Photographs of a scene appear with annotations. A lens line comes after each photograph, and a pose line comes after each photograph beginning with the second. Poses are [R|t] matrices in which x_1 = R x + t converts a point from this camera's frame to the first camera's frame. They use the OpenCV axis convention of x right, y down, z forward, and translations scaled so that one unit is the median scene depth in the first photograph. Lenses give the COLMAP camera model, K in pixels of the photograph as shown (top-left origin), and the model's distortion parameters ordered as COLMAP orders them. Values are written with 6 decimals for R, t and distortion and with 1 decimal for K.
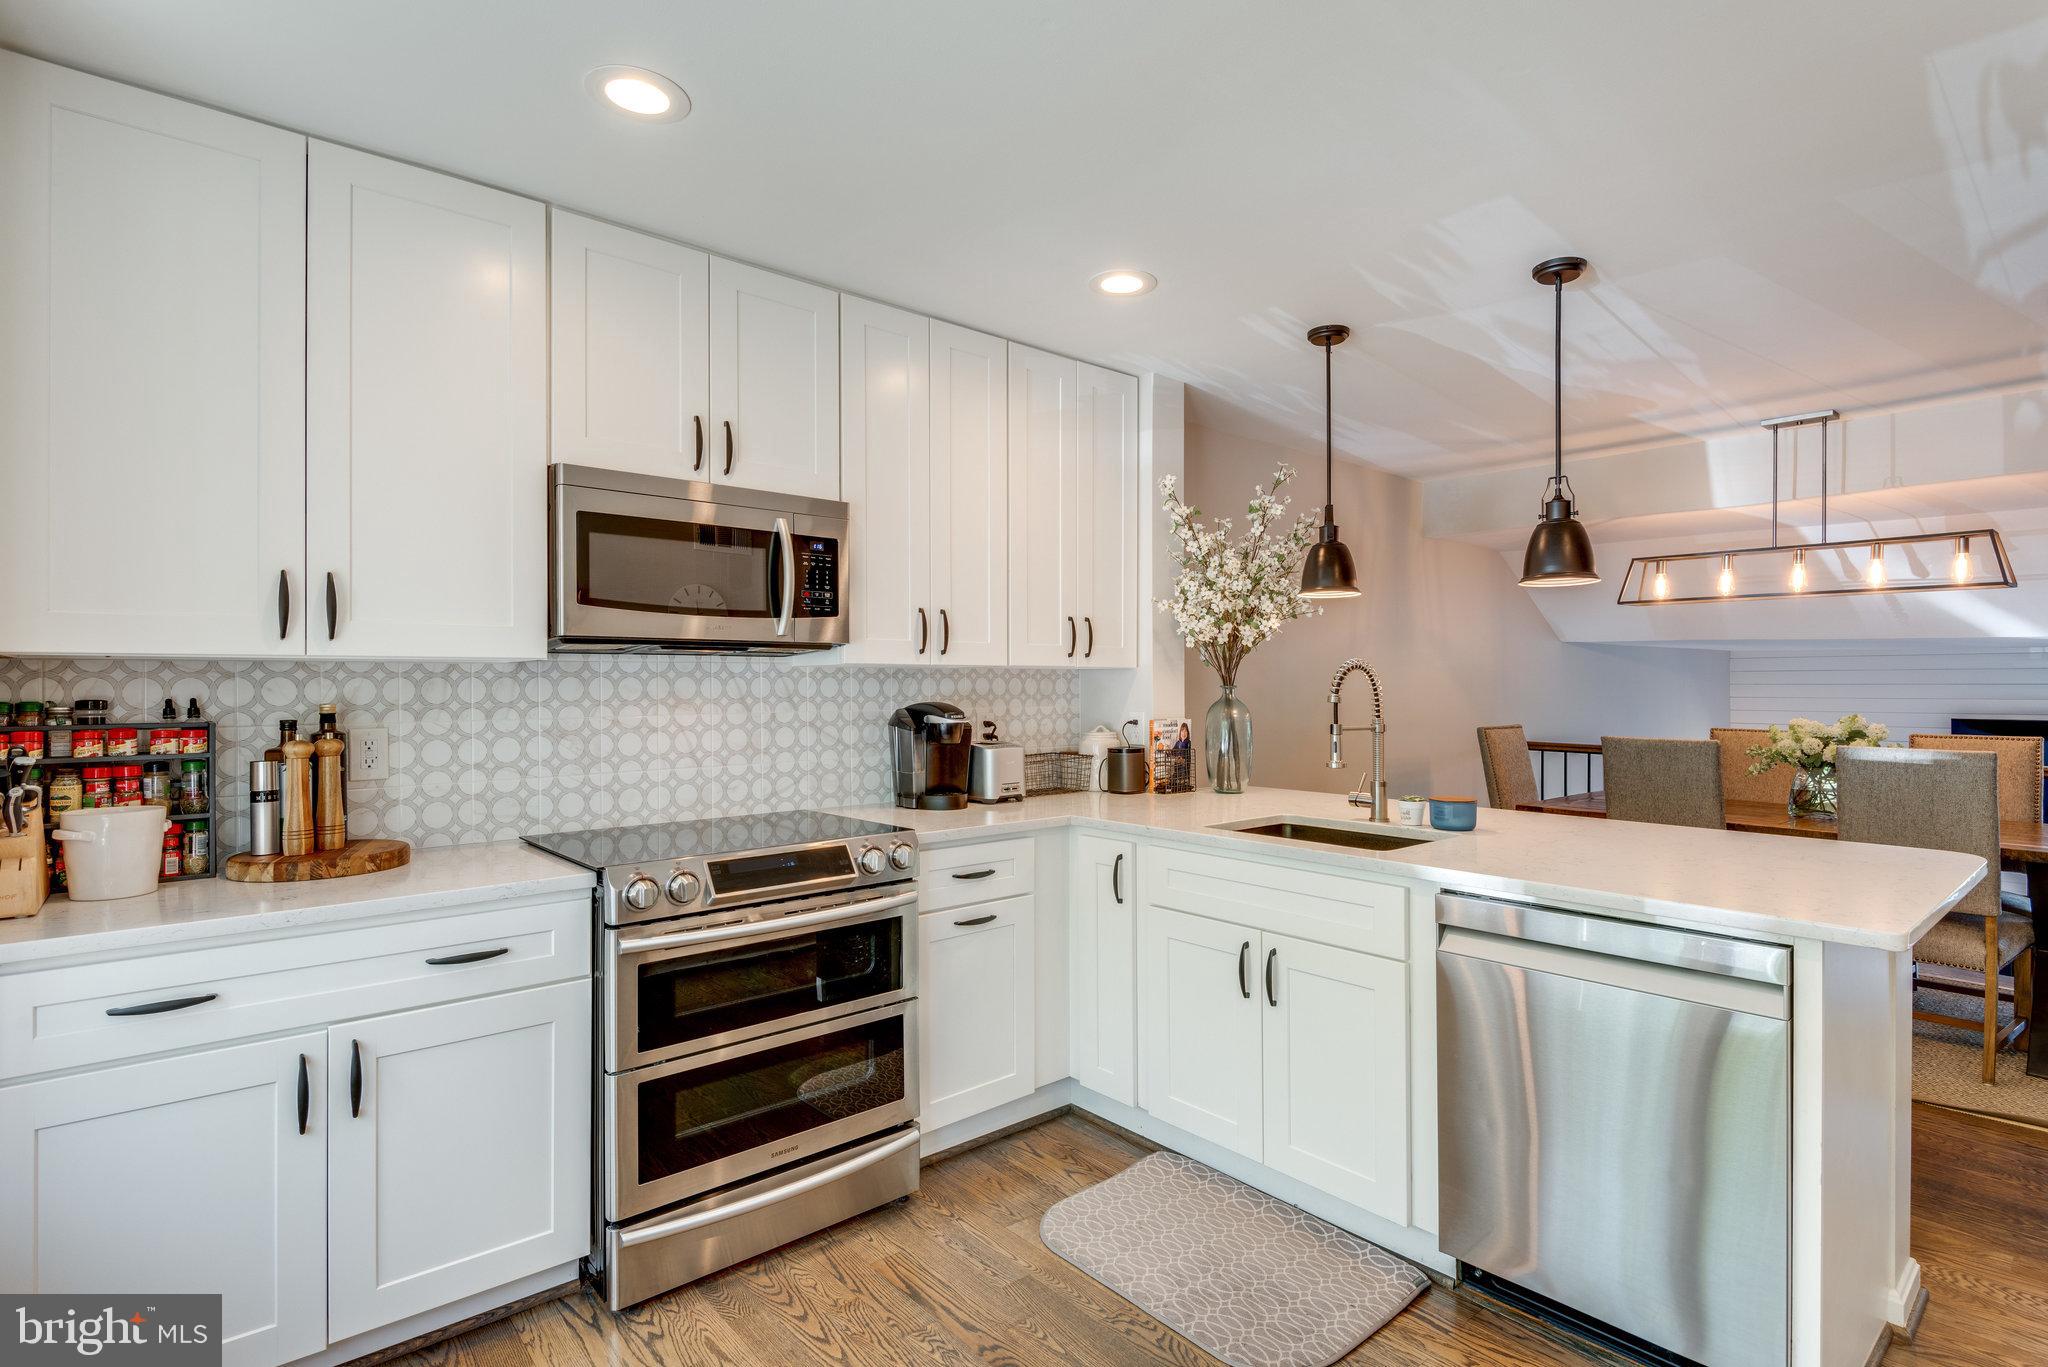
lens RADIAL K [[993.2, 0, 1043.1], [0, 993.2, 679.5], [0, 0, 1]] dist [0.015995, -0.012208]
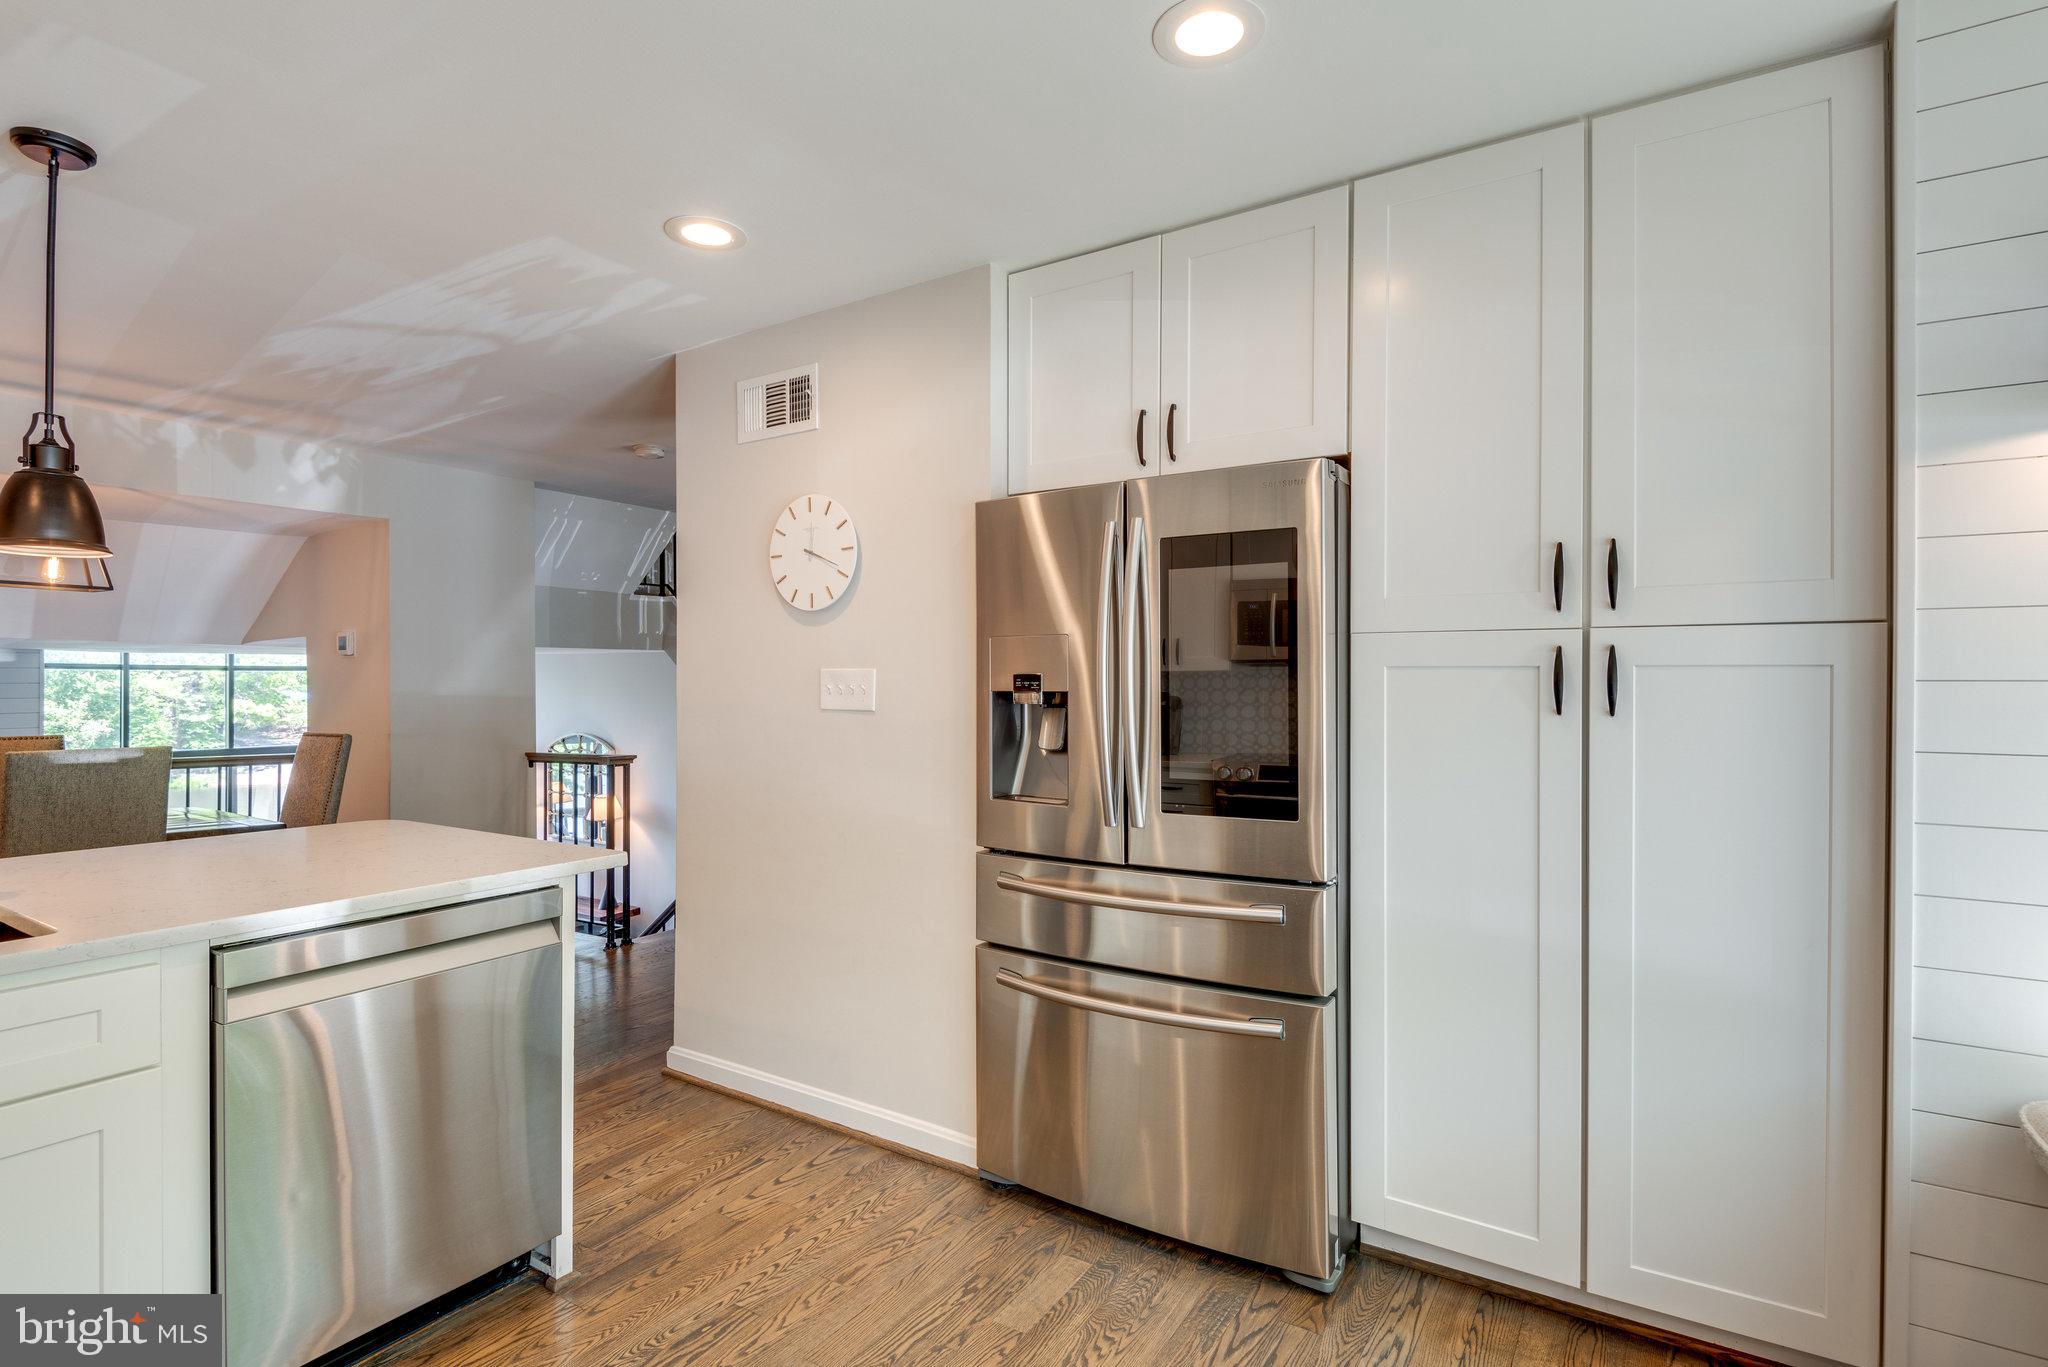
lens RADIAL K [[993.2, 0, 1008.9], [0, 993.2, 687.1], [0, 0, 1]] dist [0.015995, -0.012208]
pose [[-0.278711, -0.006559, 0.960352, -0.793421], [-0.001101, 0.999978, 0.006510, 0.000728], [-0.960374, 0.000757, -0.278713, 0.944187]]
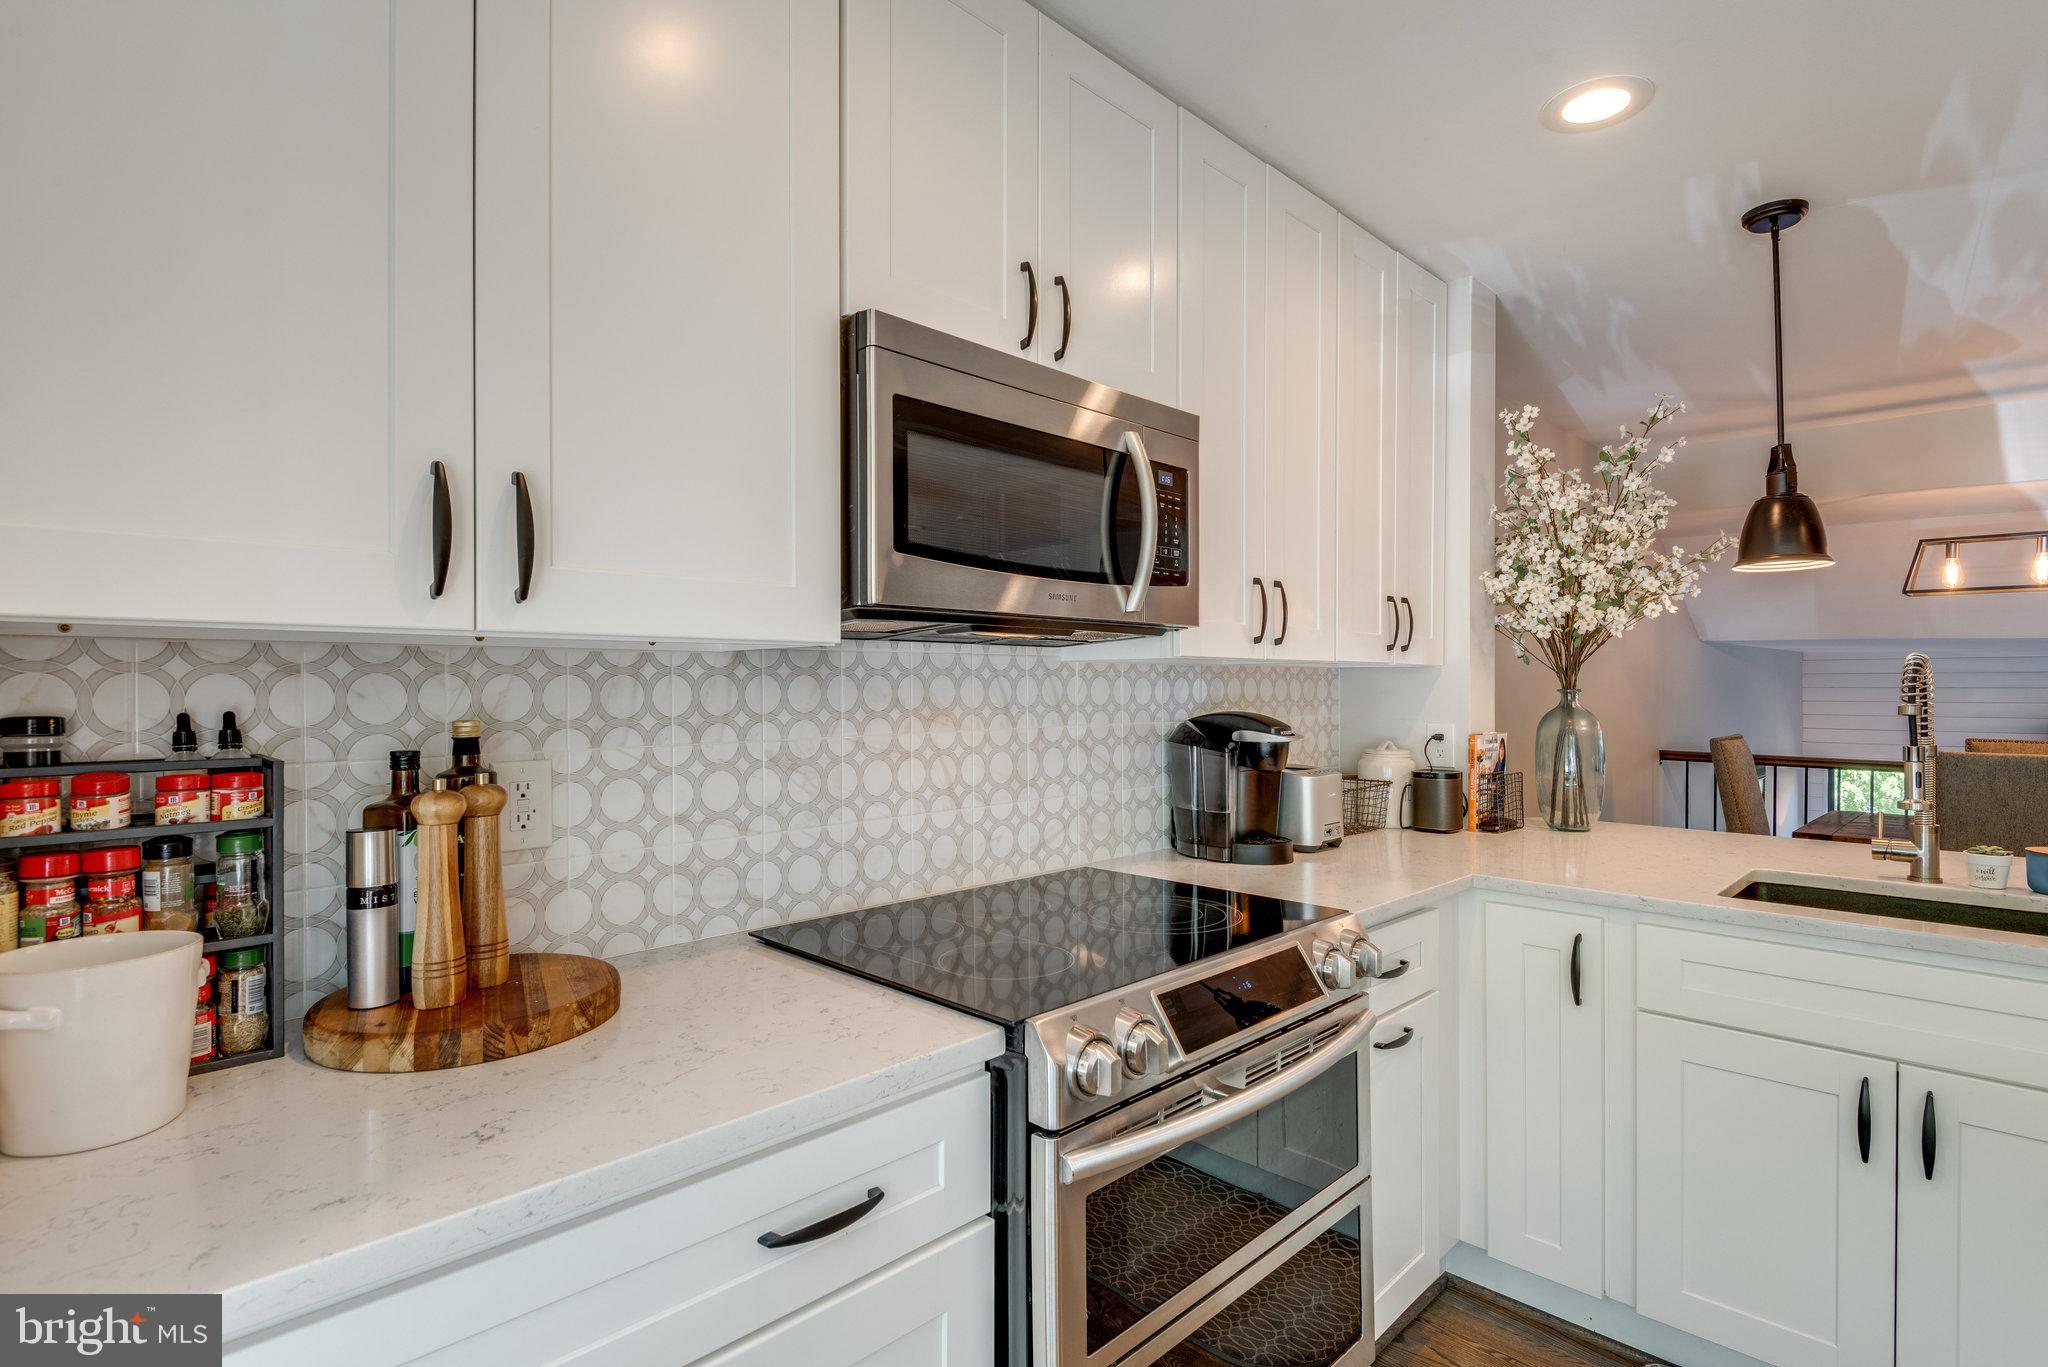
lens RADIAL K [[993.2, 0, 1041.6], [0, 993.2, 687.9], [0, 0, 1]] dist [0.015995, -0.012208]
pose [[0.997567, 0.002599, 0.069660, -0.354175], [-0.003110, 0.999969, 0.007227, 0.000862], [-0.069639, -0.007426, 0.997545, 0.341310]]
